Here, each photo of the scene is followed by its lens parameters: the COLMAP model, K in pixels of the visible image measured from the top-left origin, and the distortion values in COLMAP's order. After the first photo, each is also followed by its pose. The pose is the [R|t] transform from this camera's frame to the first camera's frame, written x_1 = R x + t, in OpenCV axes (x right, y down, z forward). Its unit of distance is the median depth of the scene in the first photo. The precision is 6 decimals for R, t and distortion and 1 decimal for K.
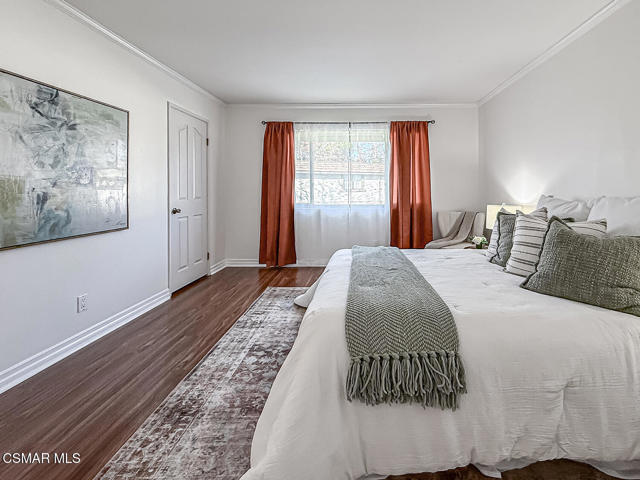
lens RADIAL K [[279.1, 0, 360.0], [0, 279.1, 191.4], [0, 0, 1]] dist [-0.001001, -0.000599]
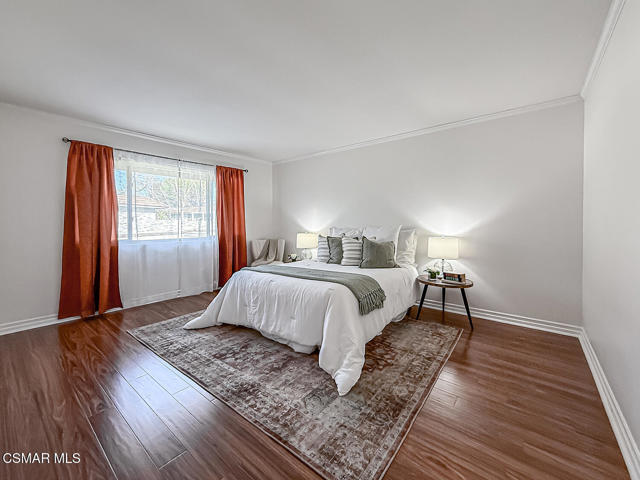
lens RADIAL K [[268.6, 0, 316.3], [0, 268.6, 220.1], [0, 0, 1]] dist [-0.001808, 0.000023]
pose [[0.629688, 0.006723, 0.776819, -0.594902], [0.001690, 0.999948, -0.010024, -0.010622], [-0.776846, 0.007625, 0.629644, -0.043138]]
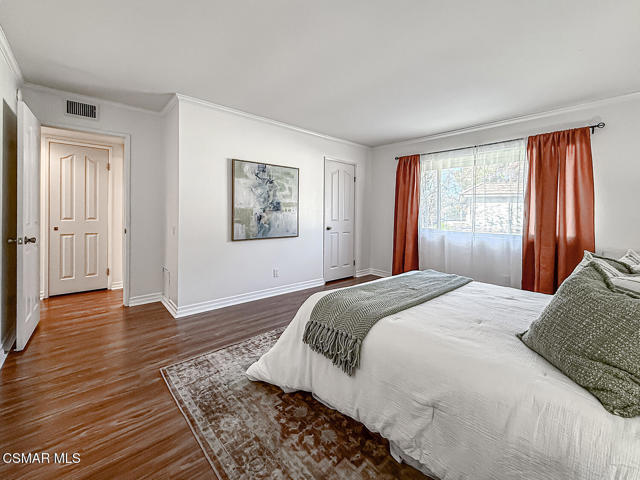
lens RADIAL K [[268.6, 0, 316.3], [0, 268.6, 220.1], [0, 0, 1]] dist [-0.001808, 0.000023]
pose [[0.660382, 0.034928, -0.750117, 0.356837], [-0.019584, 0.999379, 0.029294, -0.014313], [0.750675, -0.004655, 0.660655, -0.008975]]
